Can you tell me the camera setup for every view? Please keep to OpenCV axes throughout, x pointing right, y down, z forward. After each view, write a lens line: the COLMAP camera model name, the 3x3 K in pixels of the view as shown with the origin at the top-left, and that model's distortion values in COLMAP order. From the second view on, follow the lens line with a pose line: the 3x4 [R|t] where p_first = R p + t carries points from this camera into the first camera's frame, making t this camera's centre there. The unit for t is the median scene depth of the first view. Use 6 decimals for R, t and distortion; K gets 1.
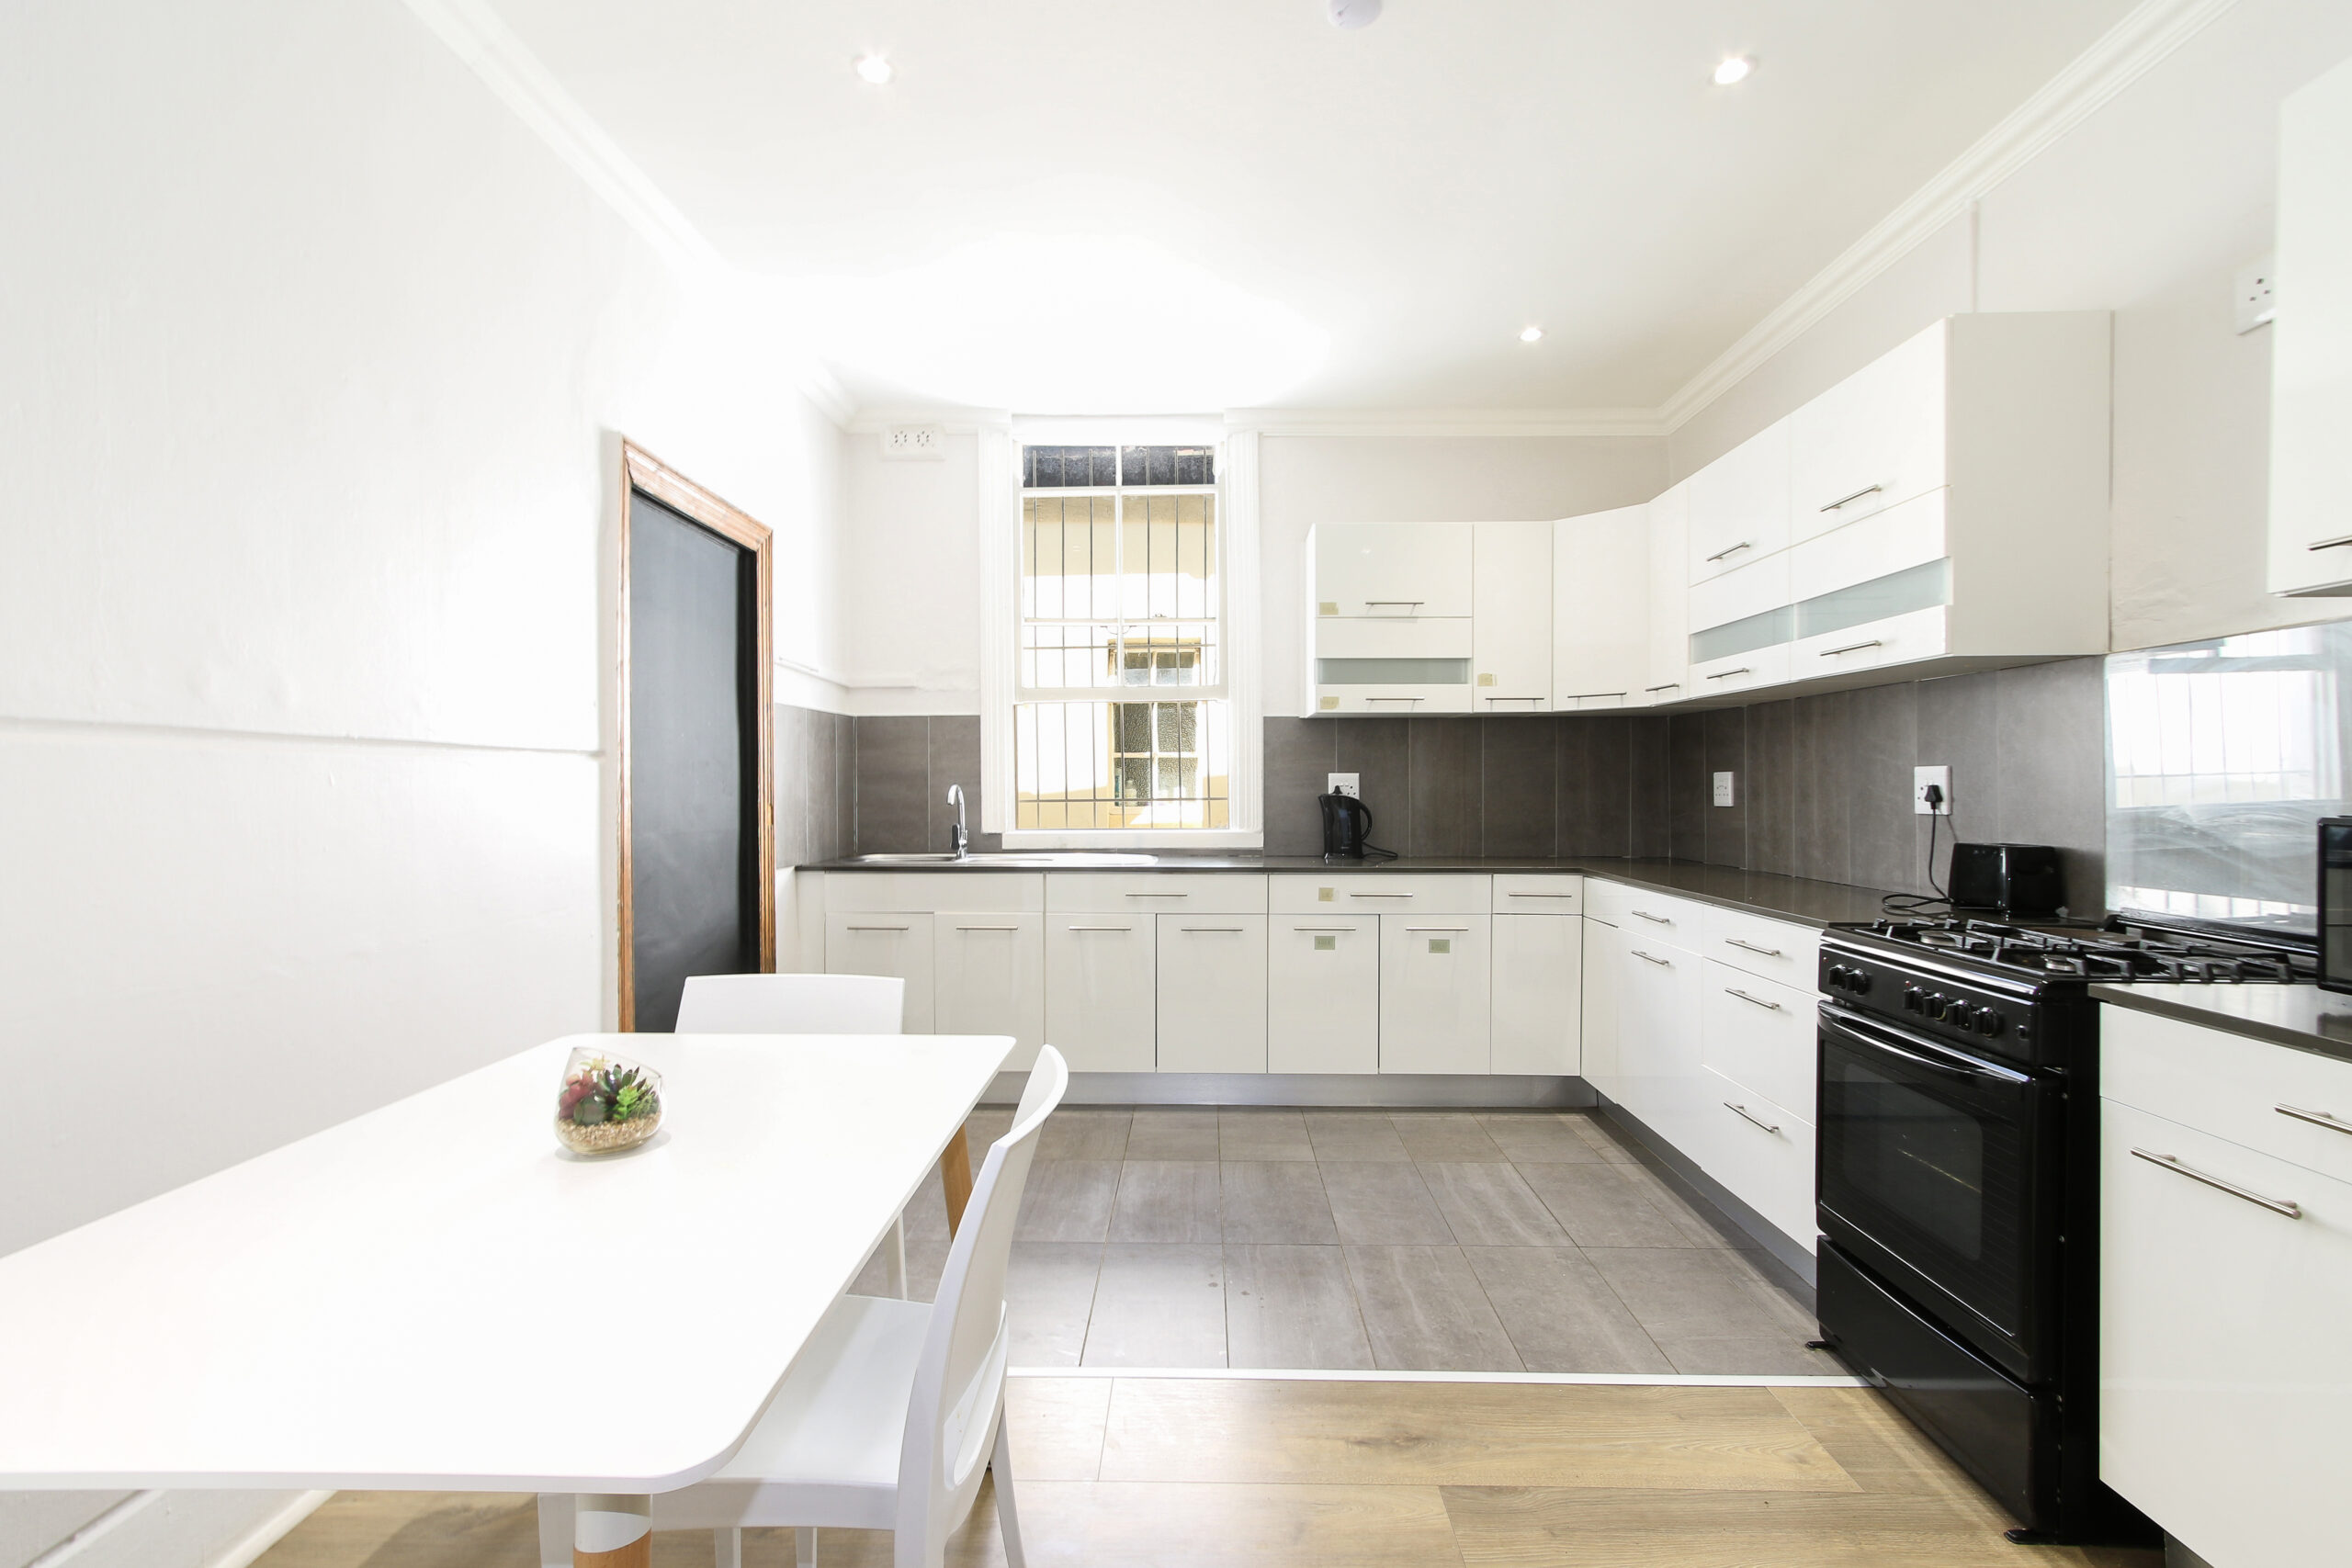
lens RADIAL K [[1079.9, 0, 1166.3], [0, 1079.9, 809.9], [0, 0, 1]] dist [0.000537, 0.000208]
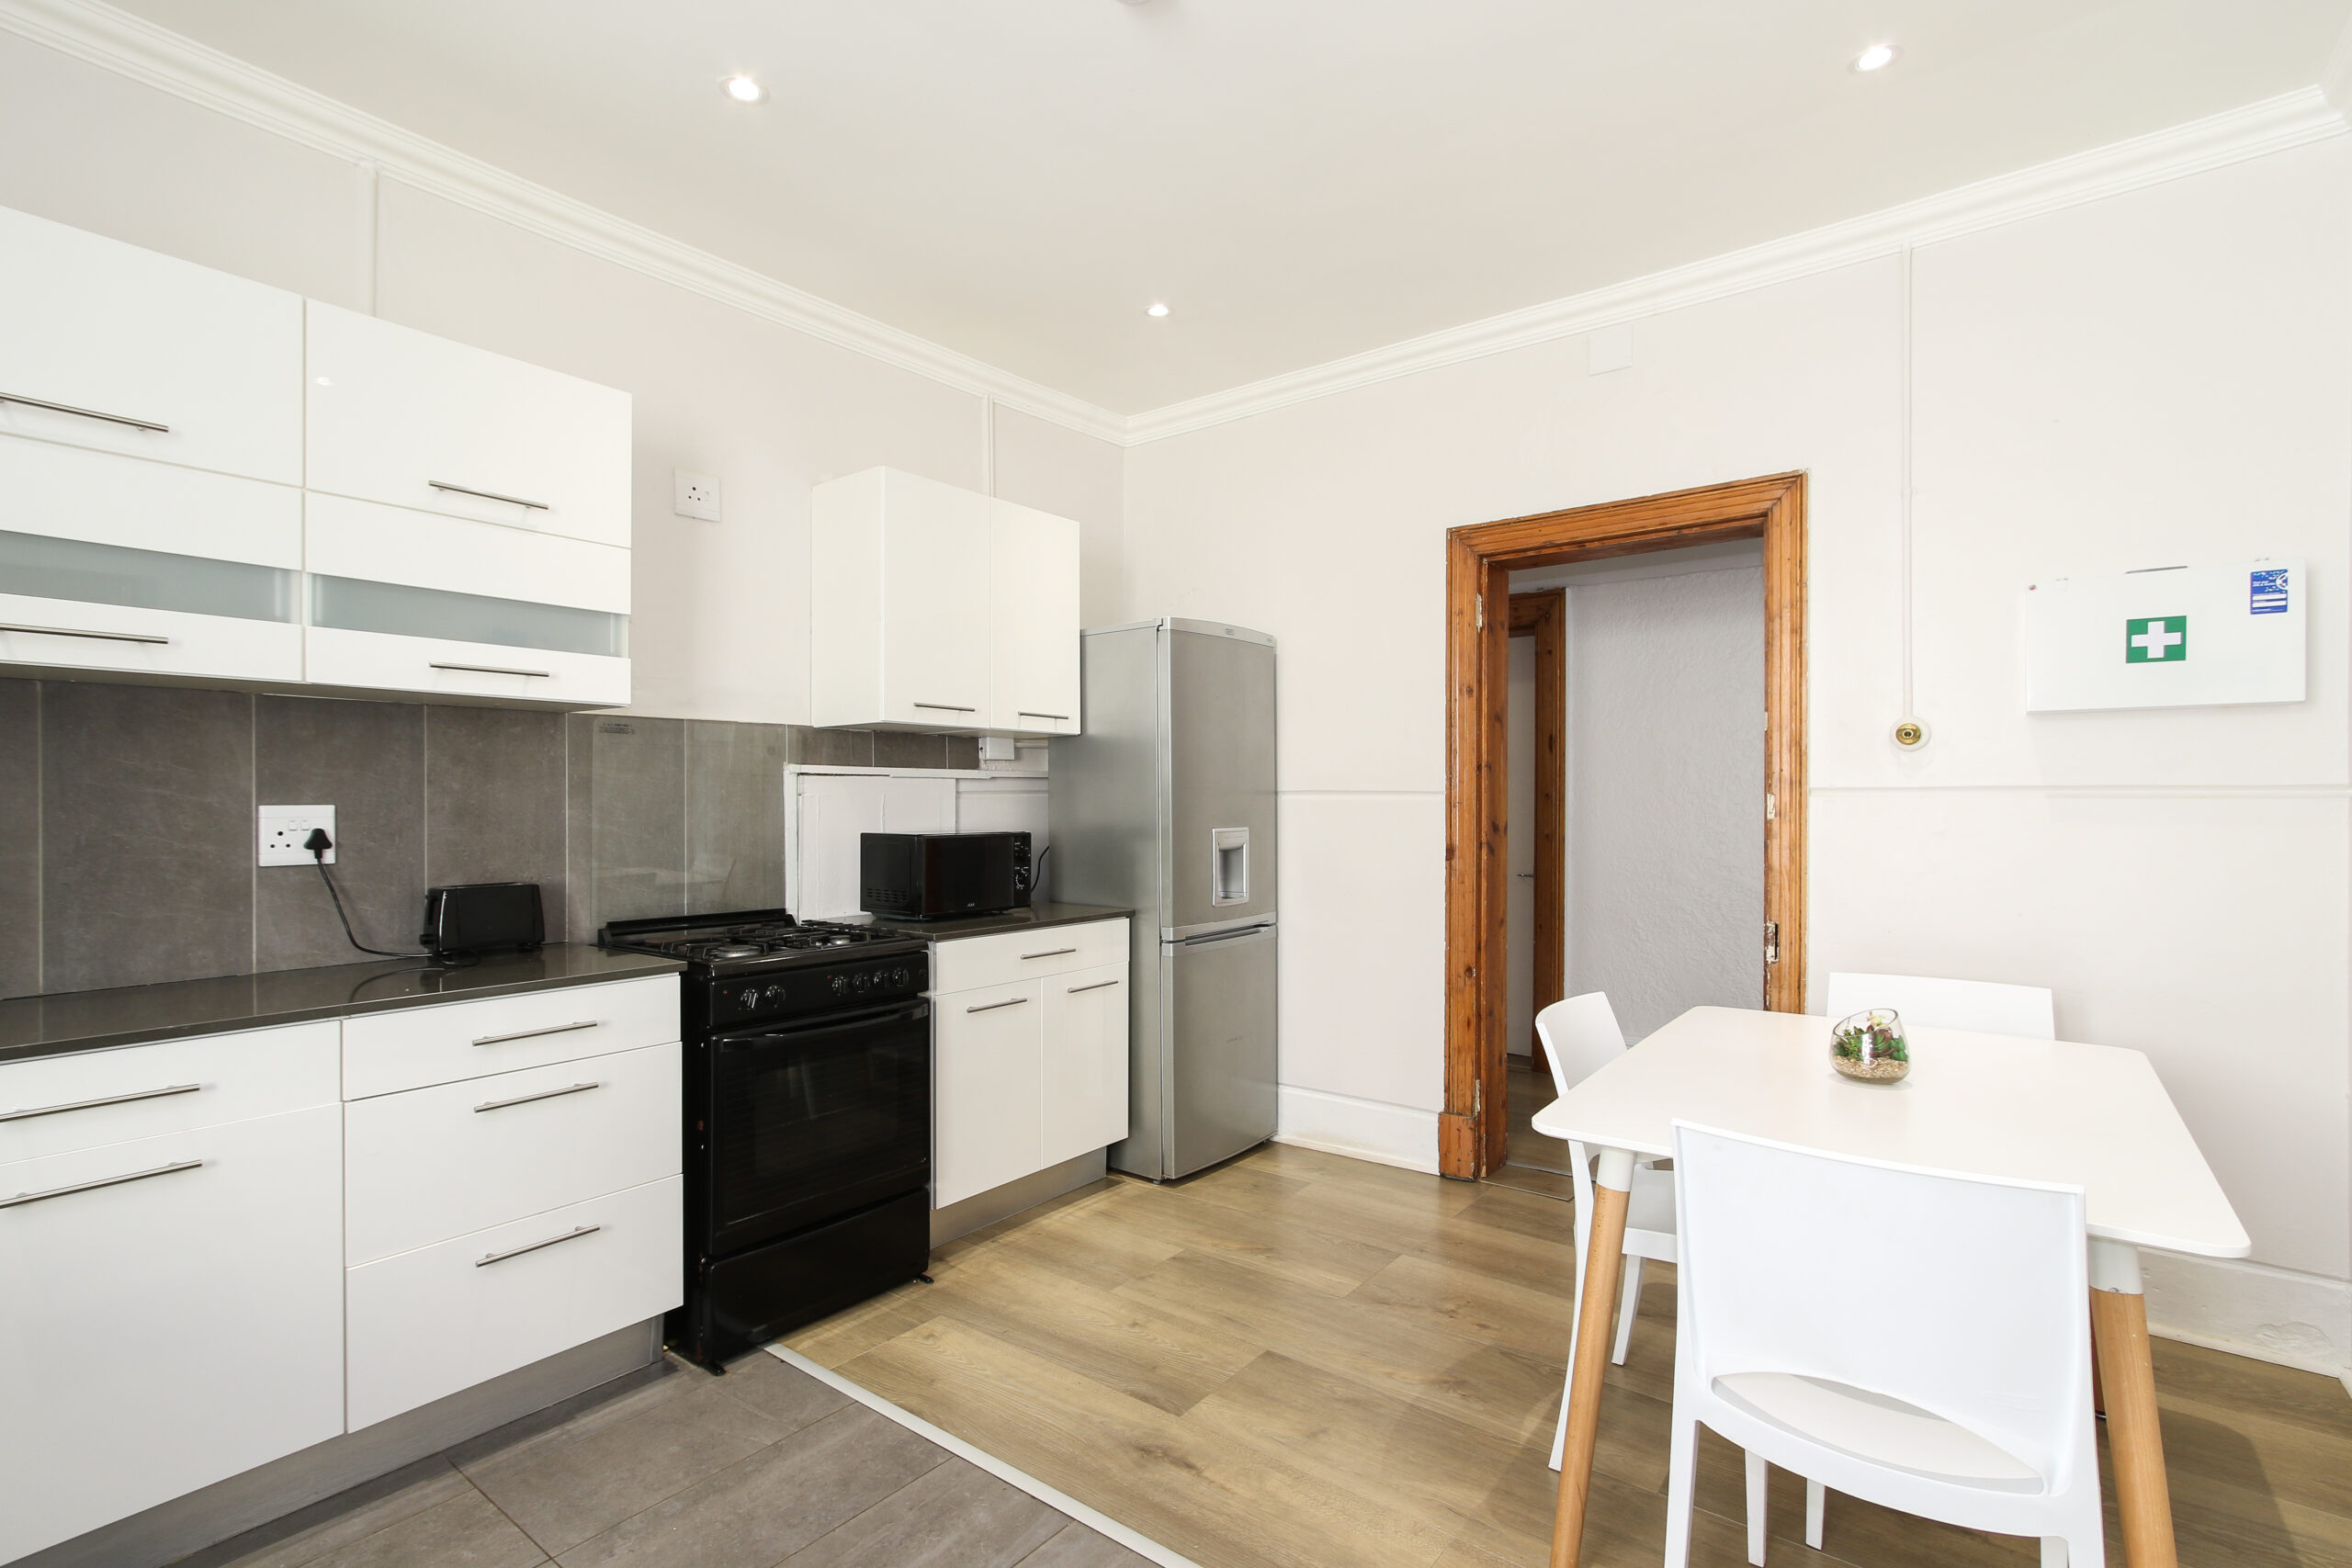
lens RADIAL K [[1079.9, 0, 1166.3], [0, 1079.9, 809.9], [0, 0, 1]] dist [0.000537, 0.000208]
pose [[-0.809676, -0.001255, 0.586875, -0.320078], [0.016649, 0.999546, 0.025108, -0.052566], [-0.586641, 0.030100, -0.809288, 1.441748]]
